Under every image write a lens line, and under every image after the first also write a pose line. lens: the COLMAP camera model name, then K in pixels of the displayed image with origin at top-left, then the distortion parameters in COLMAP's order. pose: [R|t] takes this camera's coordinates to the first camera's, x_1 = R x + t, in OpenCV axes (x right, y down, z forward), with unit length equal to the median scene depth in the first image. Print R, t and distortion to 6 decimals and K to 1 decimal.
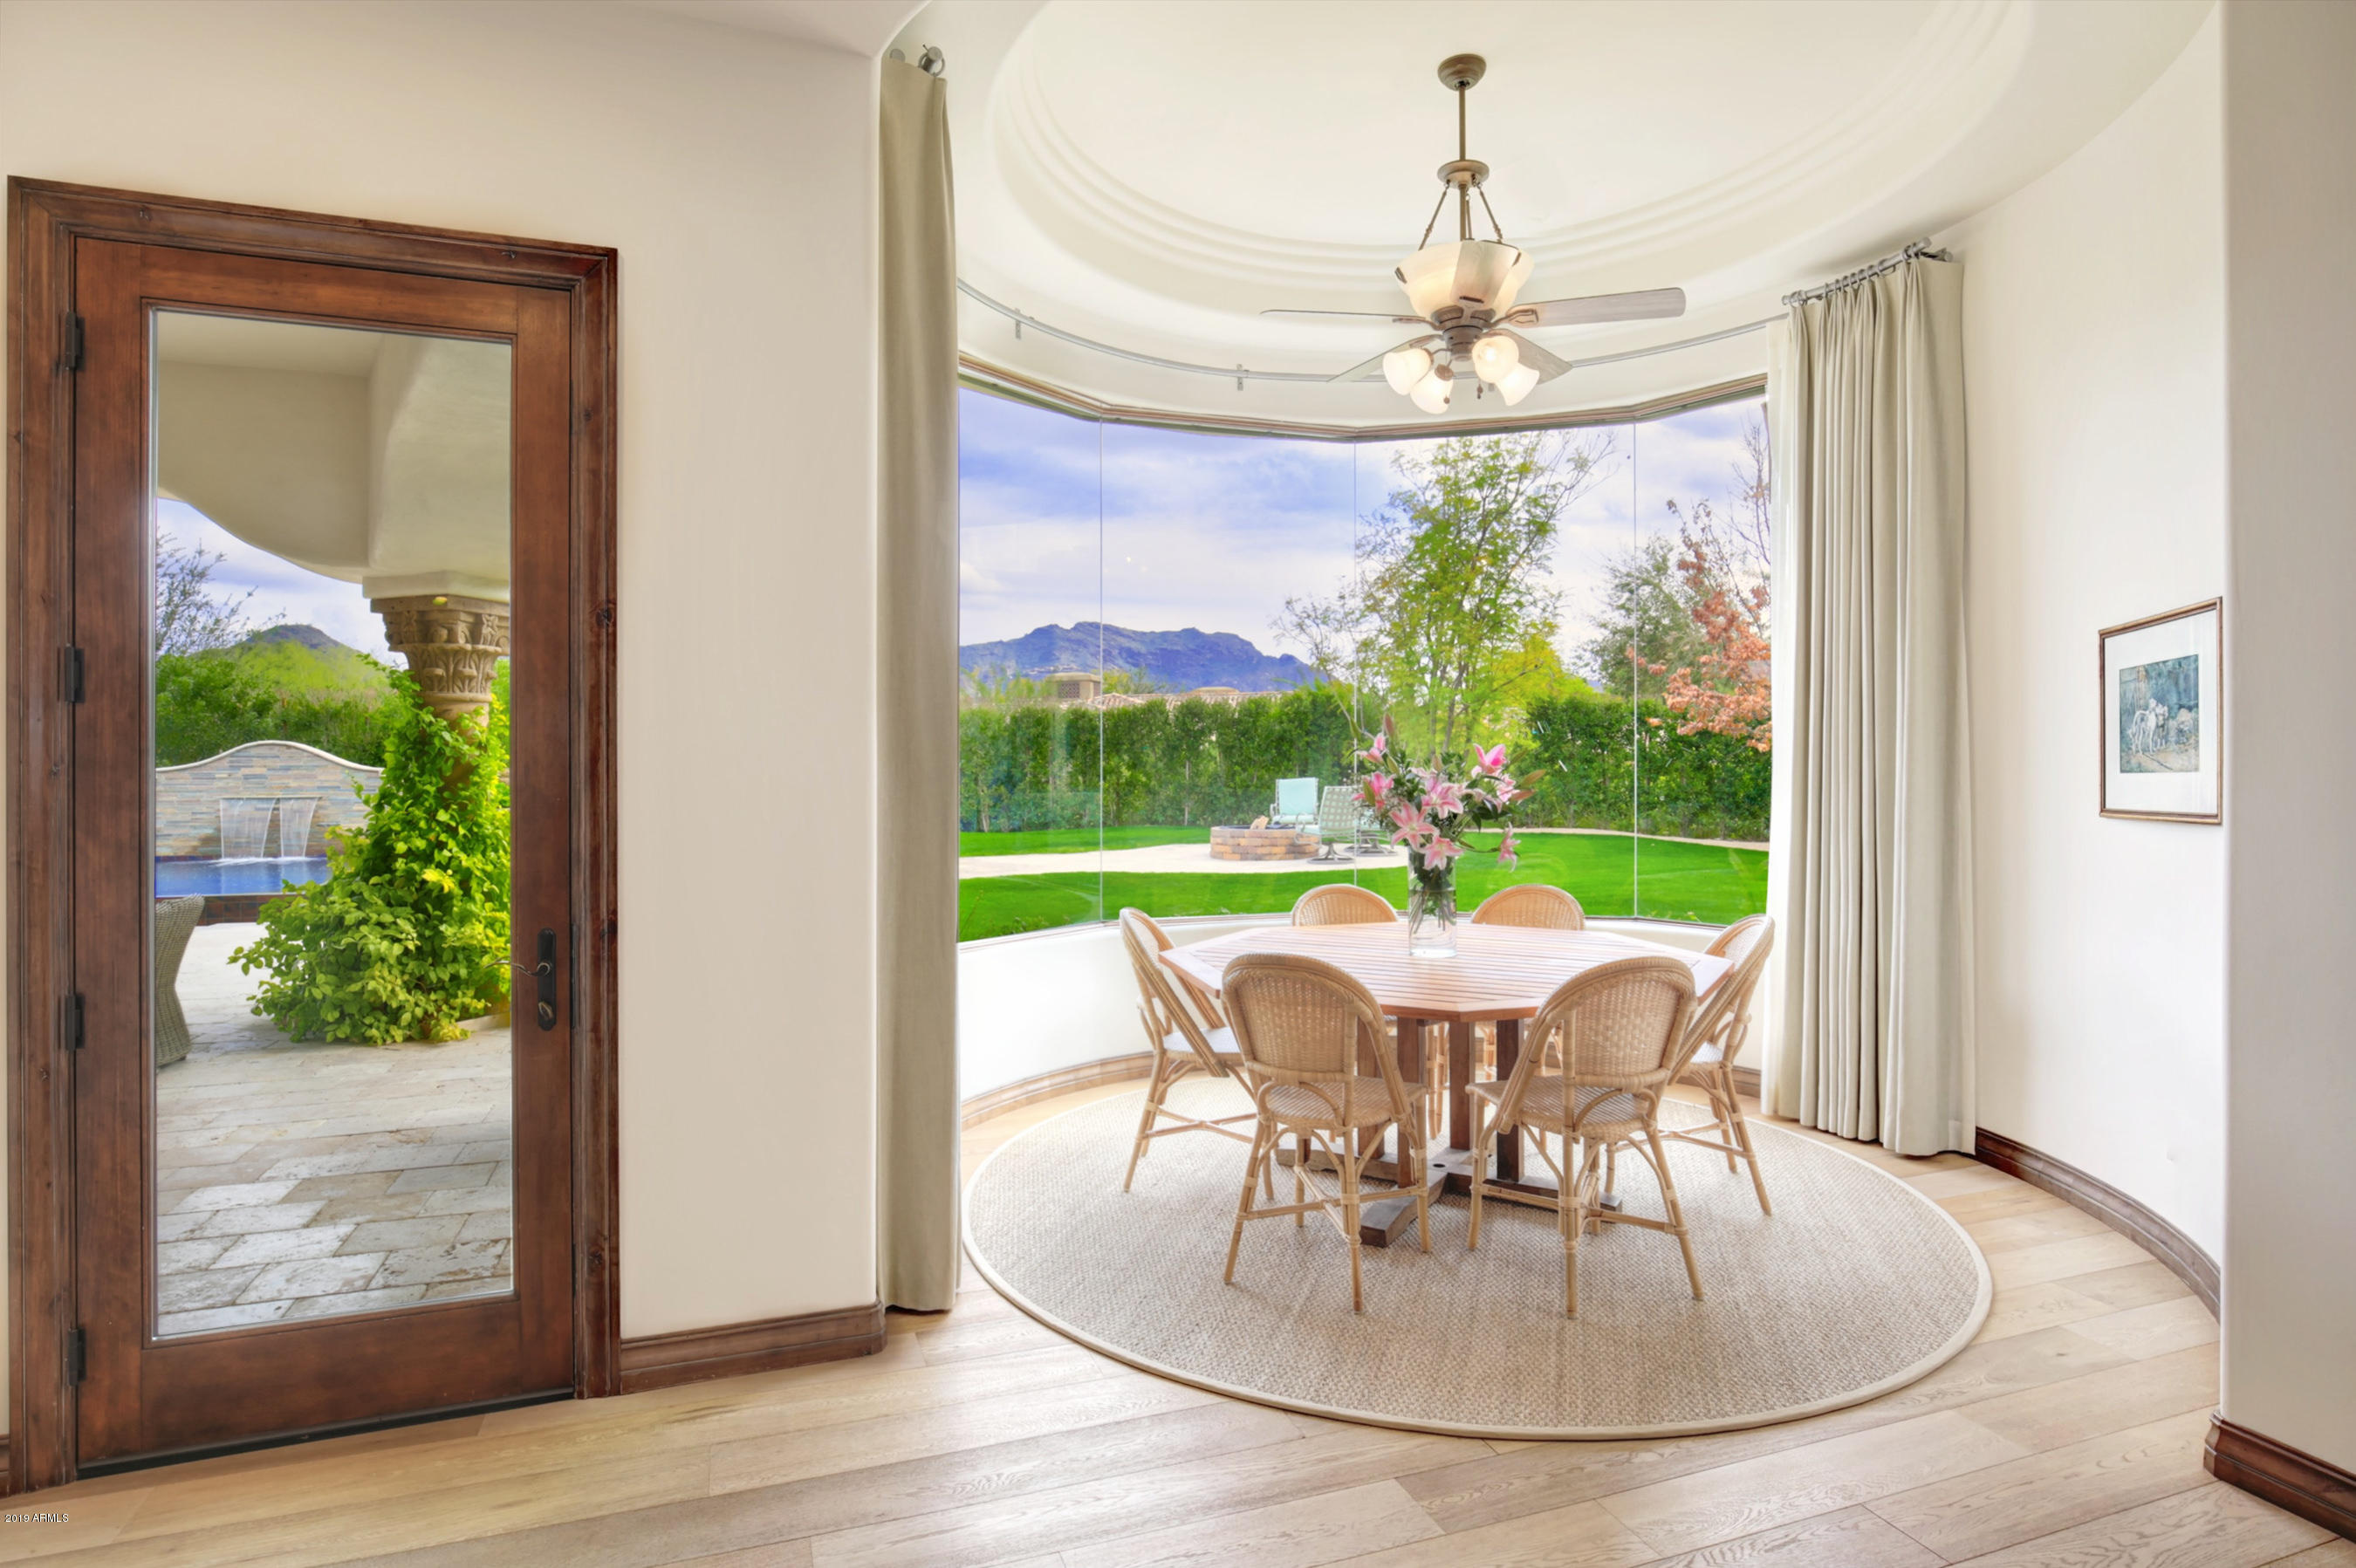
lens RADIAL K [[1292.4, 0, 1174.8], [0, 1292.4, 779.3], [0, 0, 1]] dist [-0.002058, -0.000161]
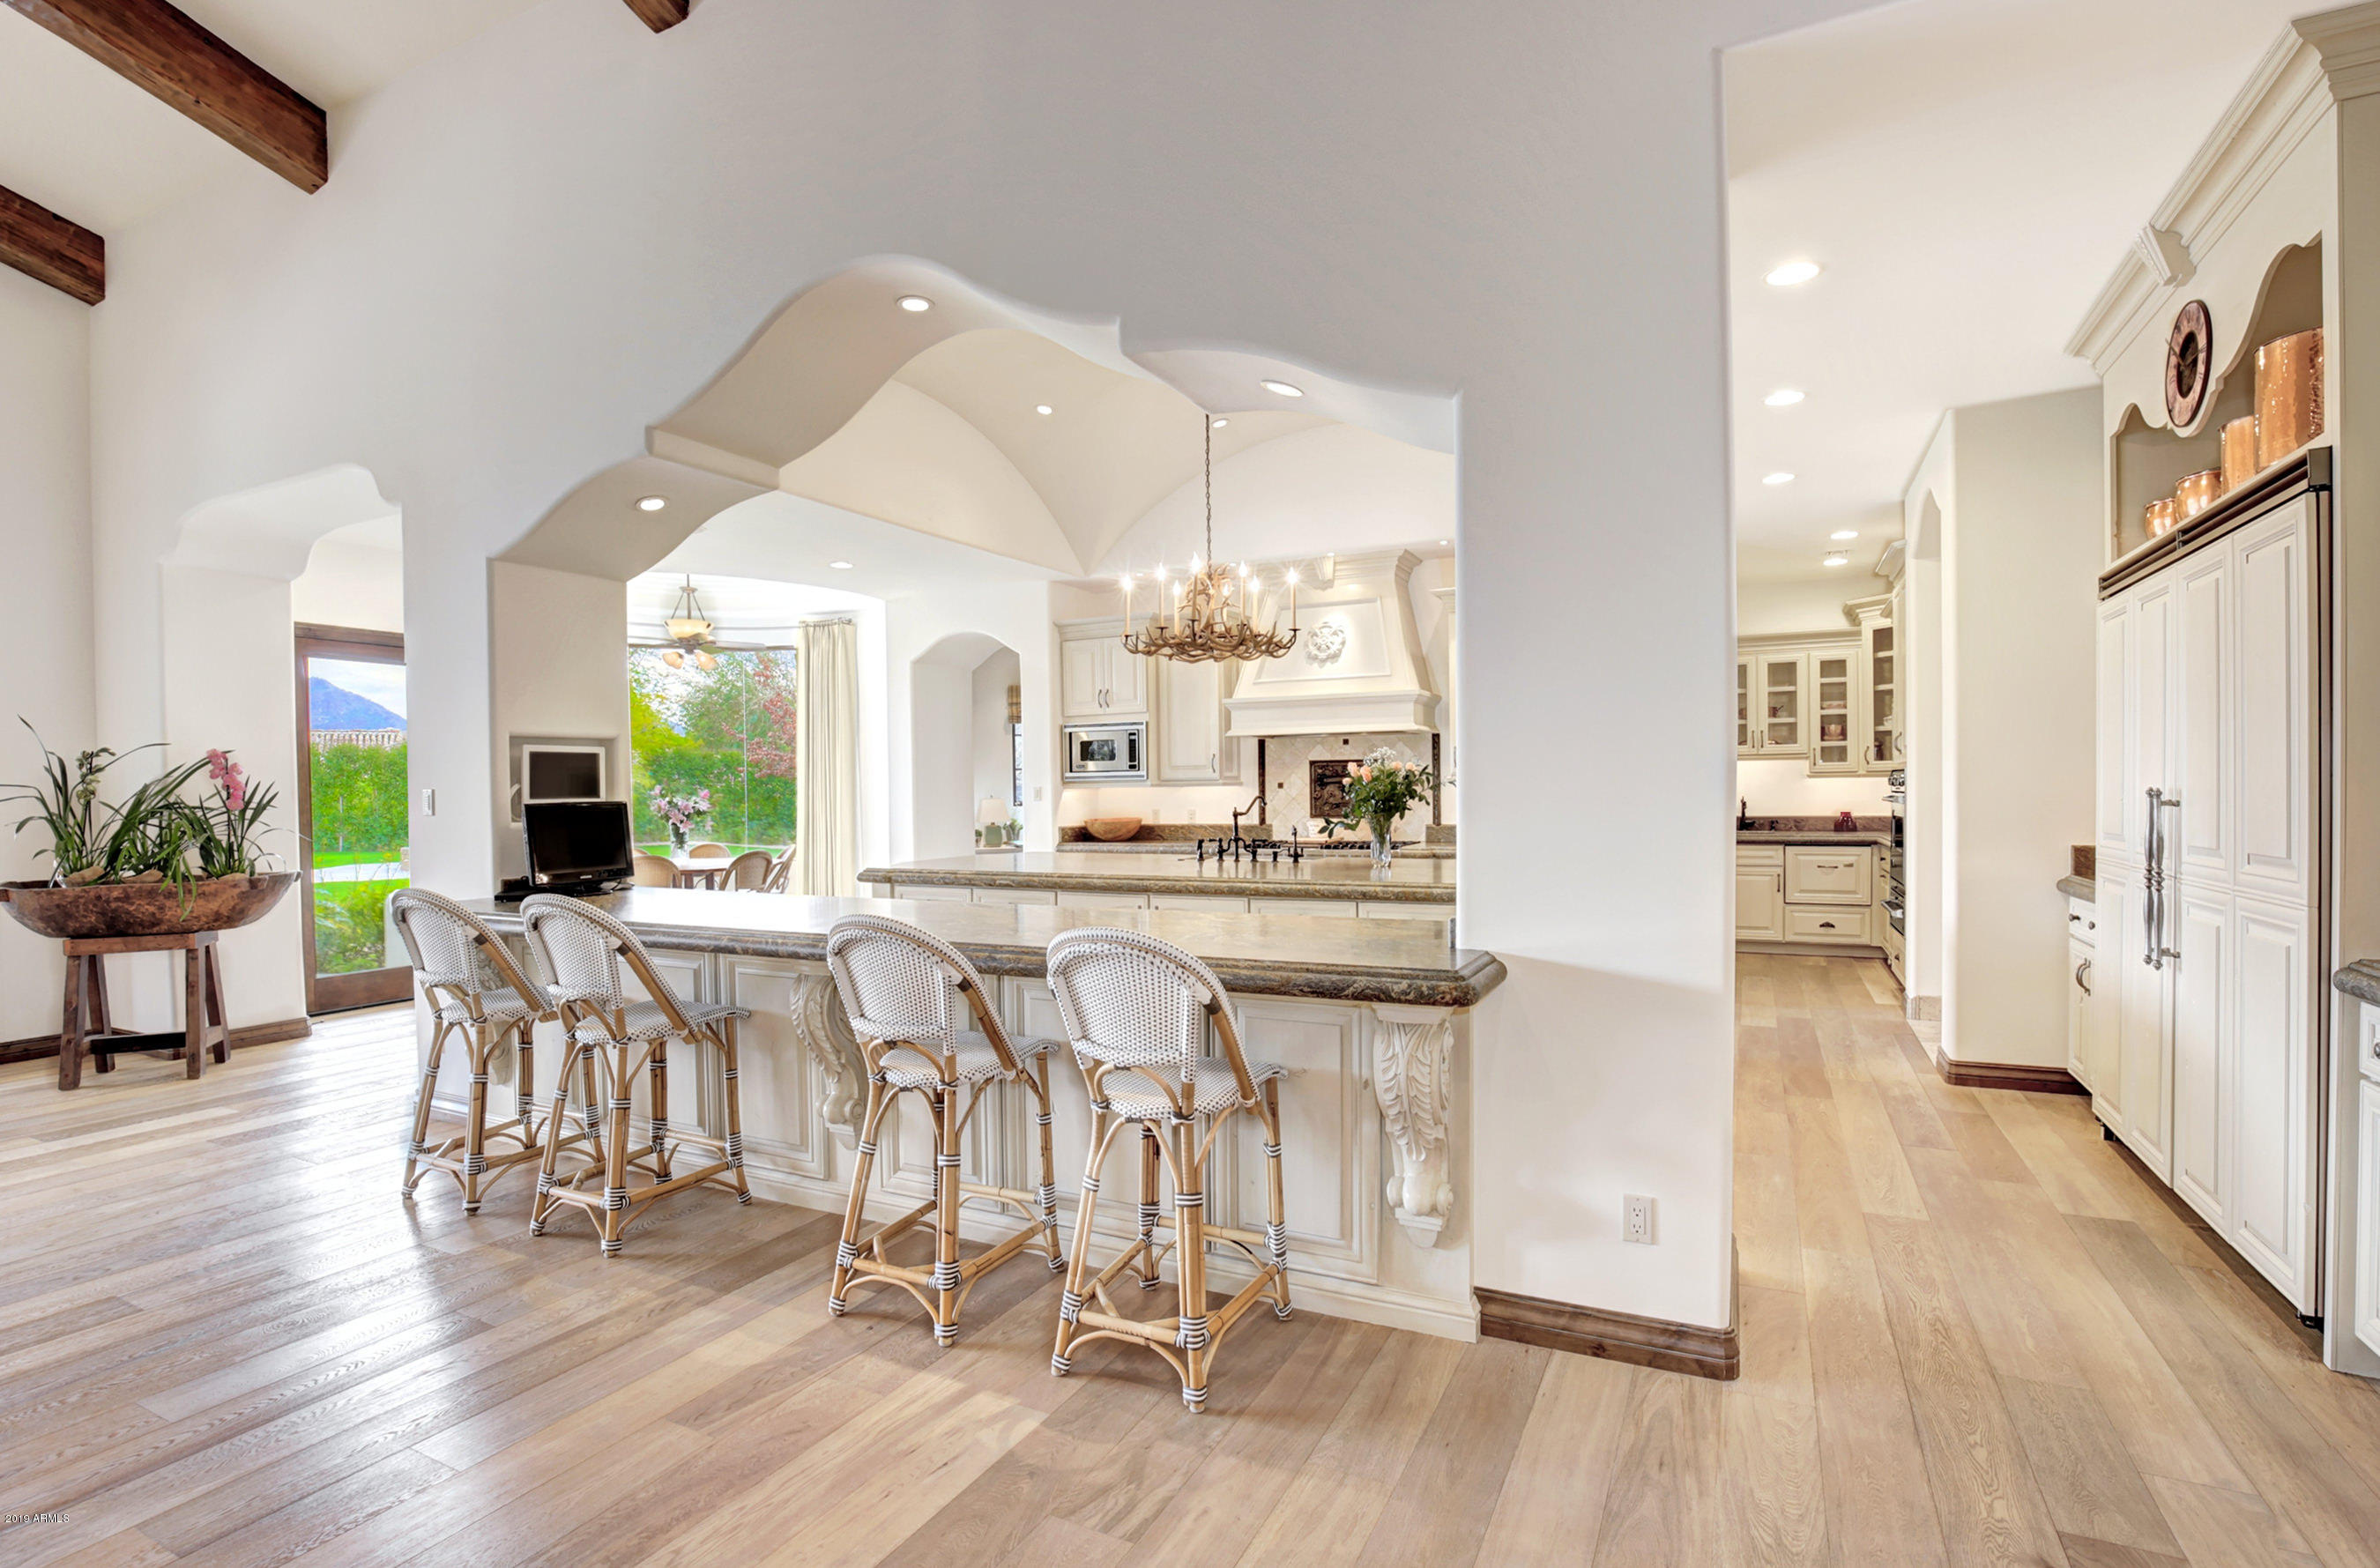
lens RADIAL K [[1125.6, 0, 1185.7], [0, 1125.6, 800.4], [0, 0, 1]] dist [-0.030064, 0.000081]
pose [[0.735300, -0.012622, 0.677624, -0.108191], [0.017338, 0.999850, -0.000189, 0.002646], [-0.677520, 0.011888, 0.735409, -0.259435]]
